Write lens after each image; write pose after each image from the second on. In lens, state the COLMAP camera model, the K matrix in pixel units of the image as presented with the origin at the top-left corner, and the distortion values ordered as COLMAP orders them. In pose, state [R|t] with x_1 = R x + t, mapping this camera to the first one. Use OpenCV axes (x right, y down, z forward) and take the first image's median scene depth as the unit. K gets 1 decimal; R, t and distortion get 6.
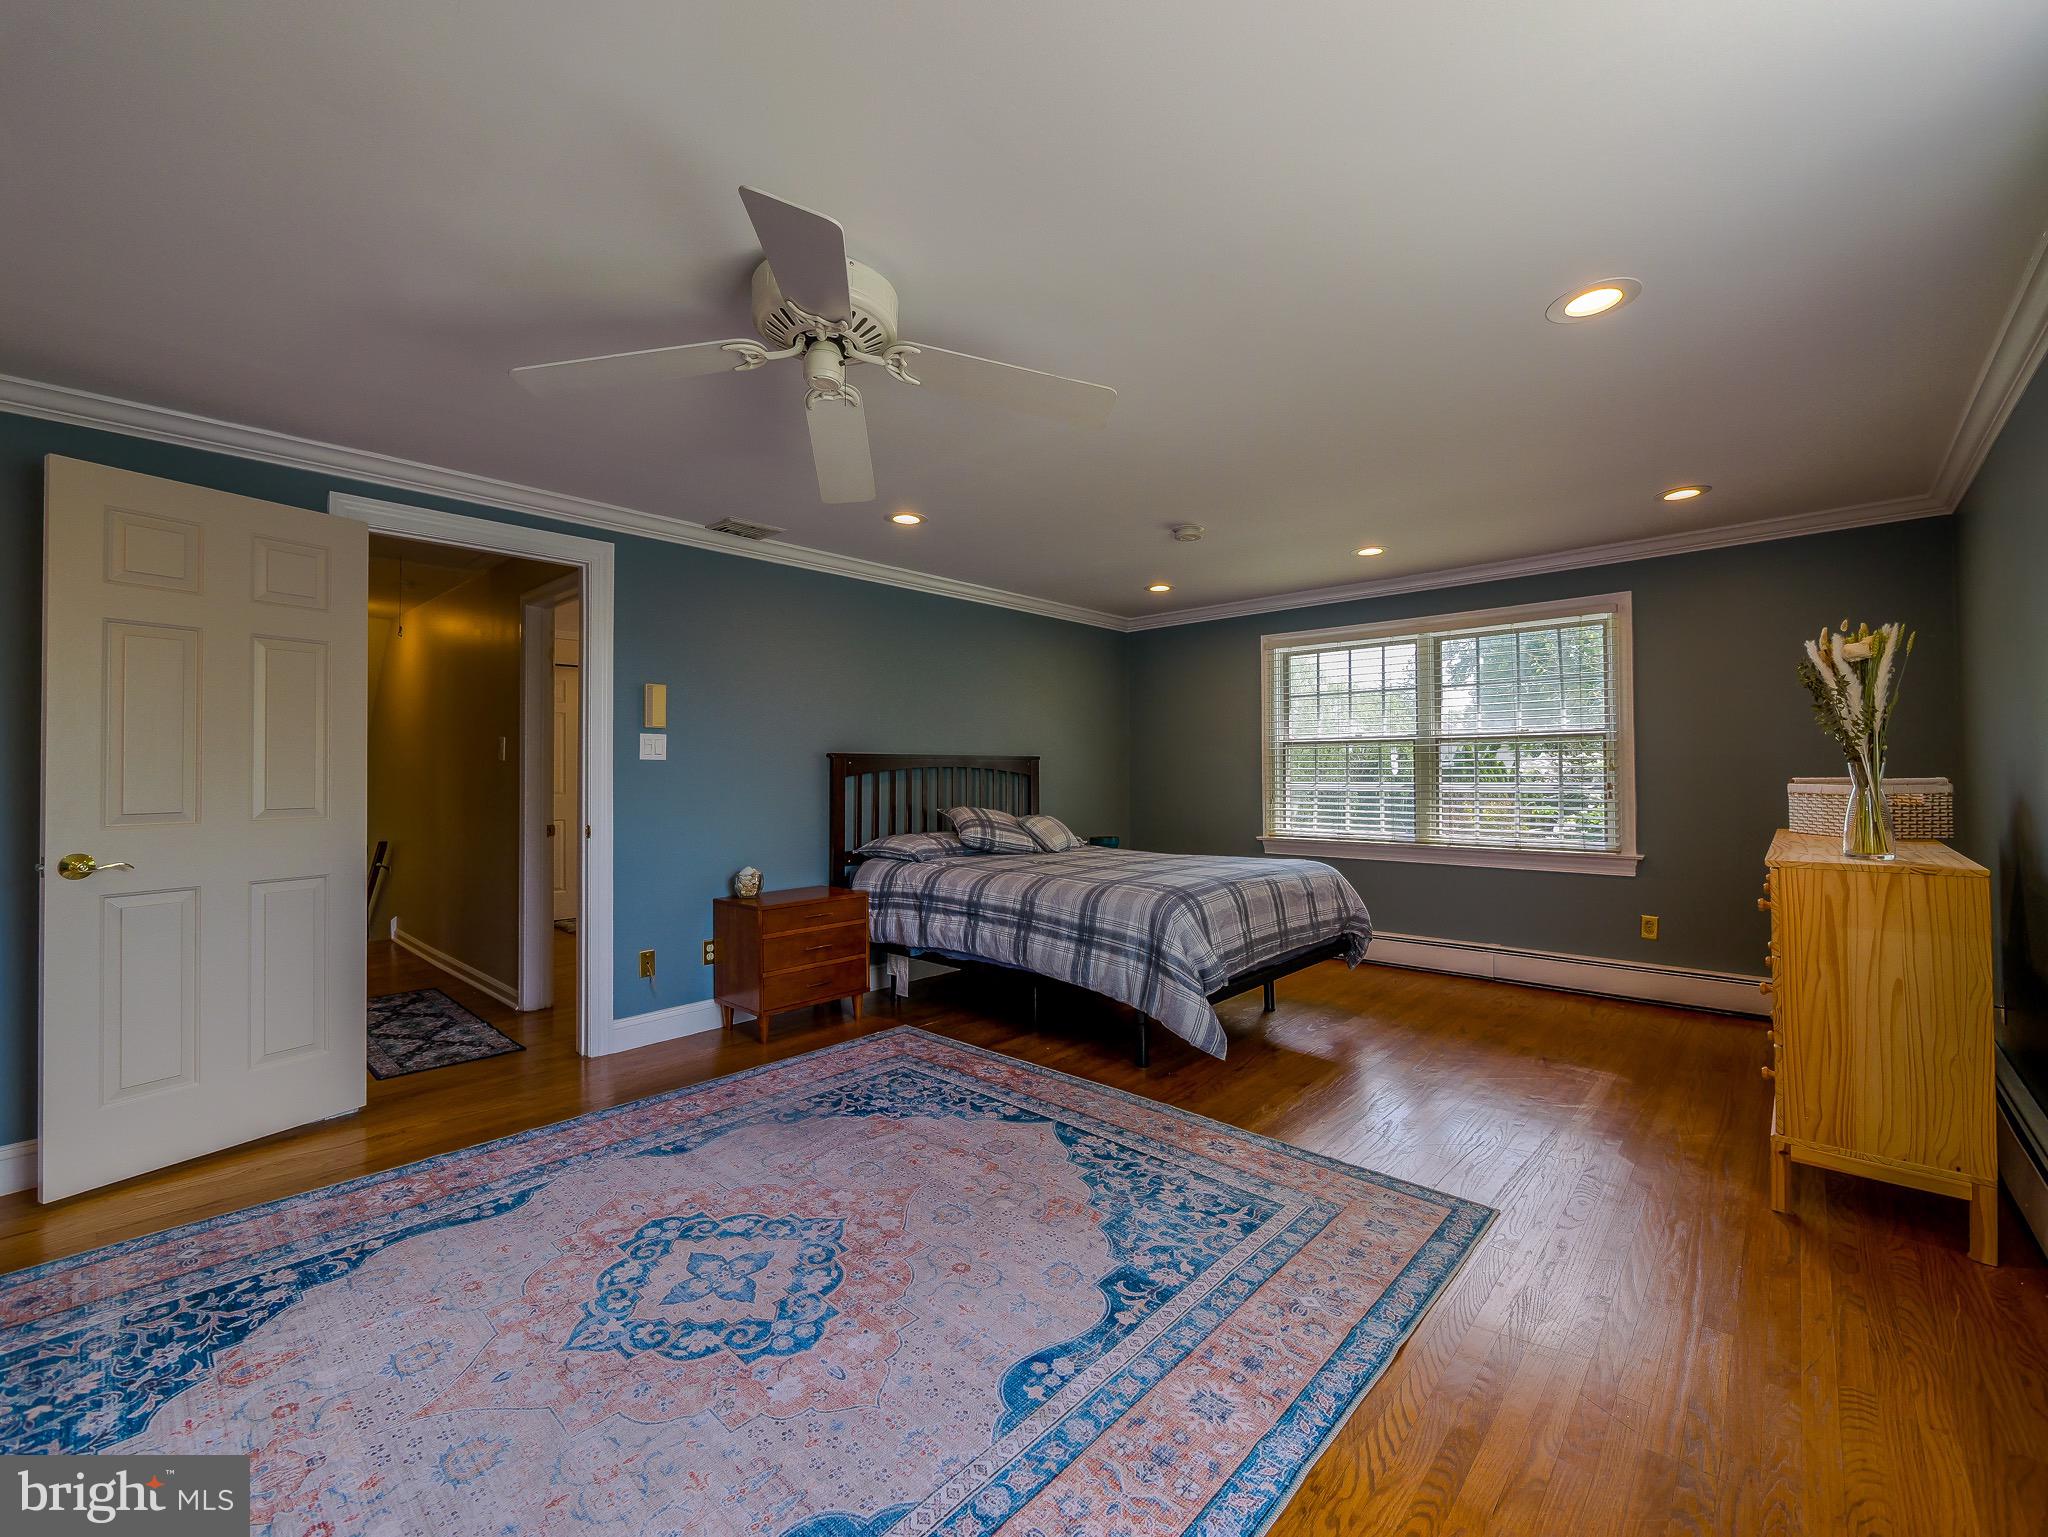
lens RADIAL K [[871.7, 0, 994.8], [0, 871.7, 761.1], [0, 0, 1]] dist [-0.004374, -0.000357]
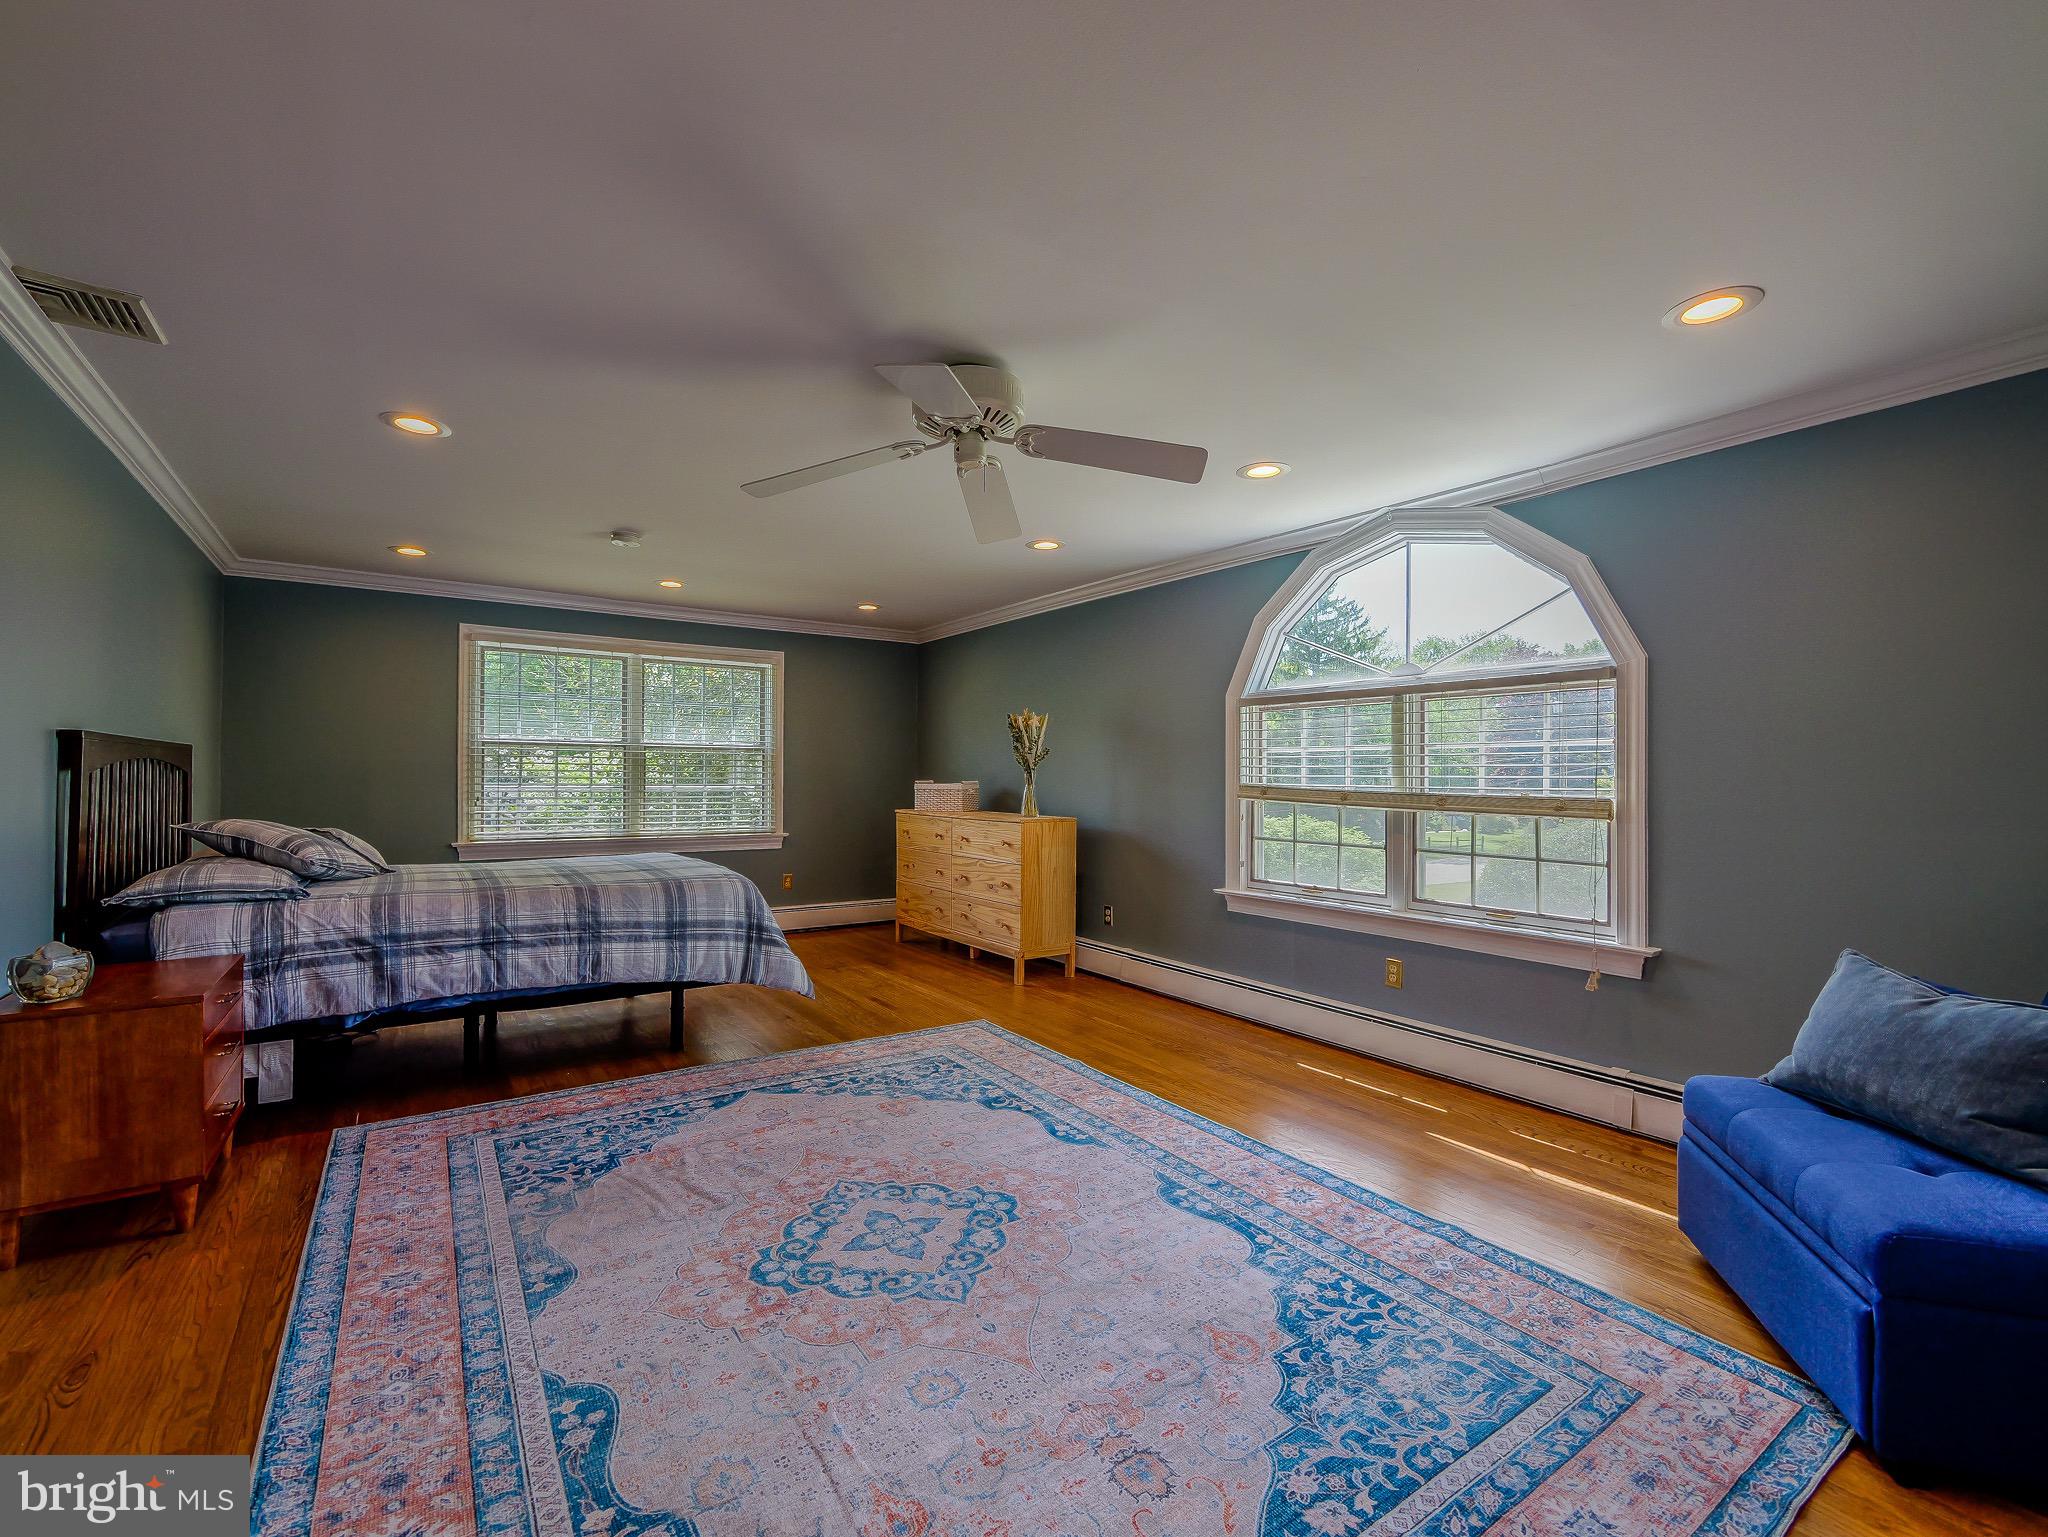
lens RADIAL K [[886.0, 0, 1050.9], [0, 886.0, 774.6], [0, 0, 1]] dist [-0.005773, -0.000301]
pose [[0.178806, 0.010740, 0.983826, -1.025075], [-0.022833, 0.999716, -0.006763, 0.014717], [-0.983619, -0.021254, 0.179001, 0.461666]]
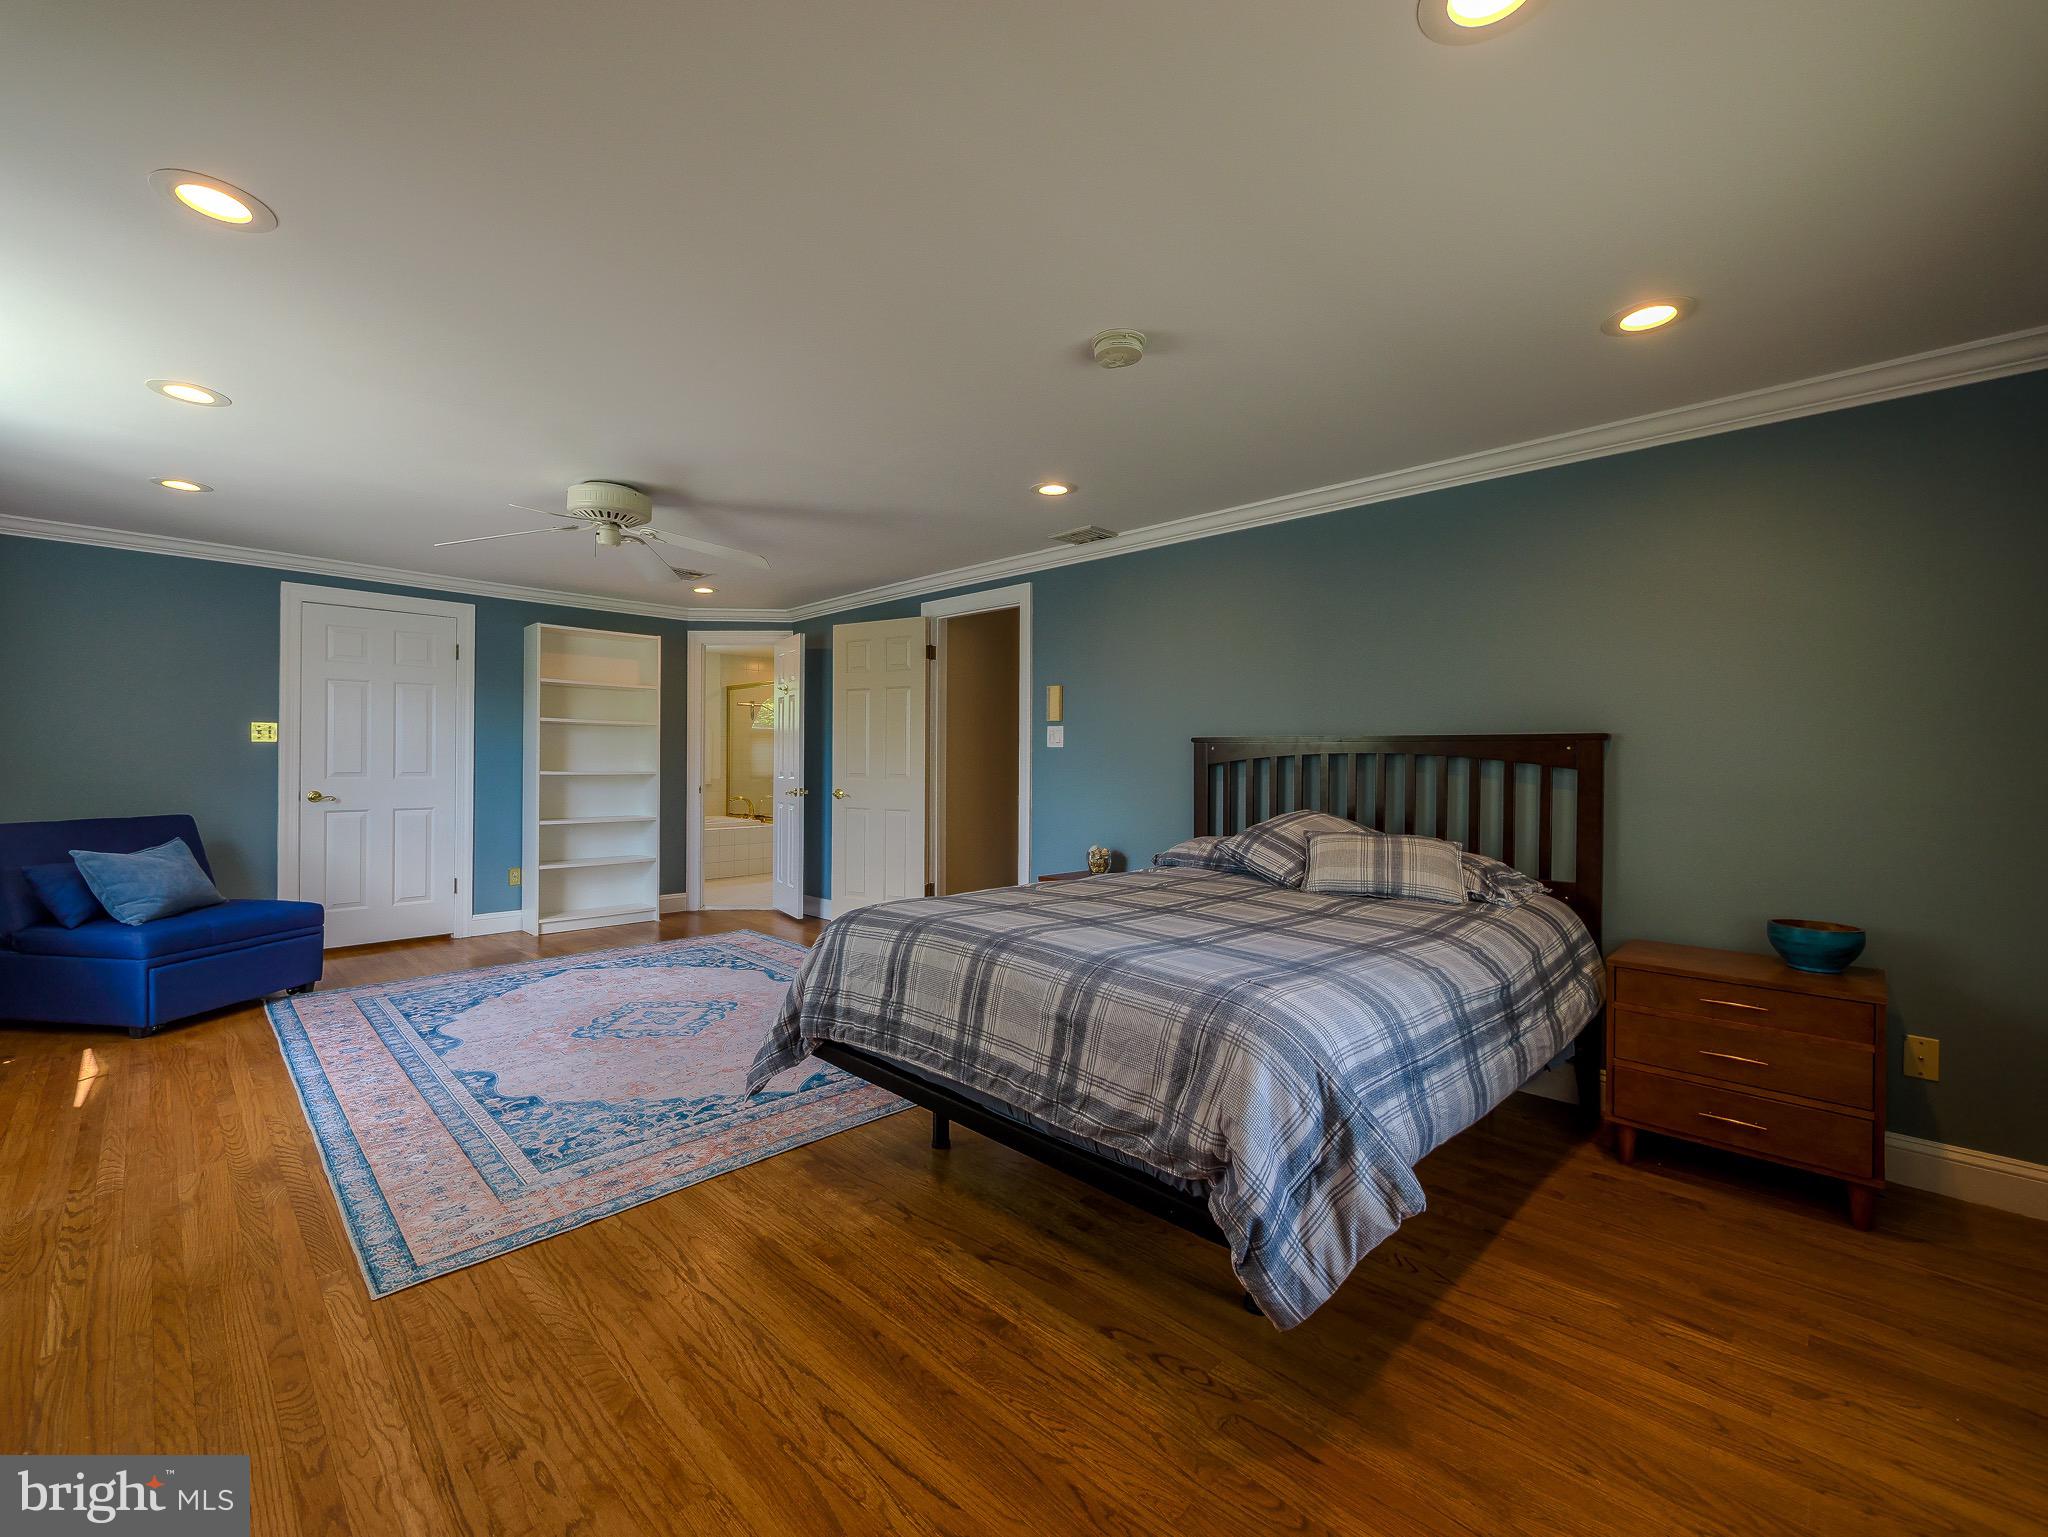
lens RADIAL K [[854.3, 0, 1024.0], [0, 854.3, 768.5], [0, 0, 1]] dist [-0.000703, -0.000113]
pose [[-0.024082, 0.016277, -0.999577, 1.143019], [0.003119, 0.999864, 0.016207, 0.011224], [0.999705, -0.002728, -0.024129, 1.376419]]
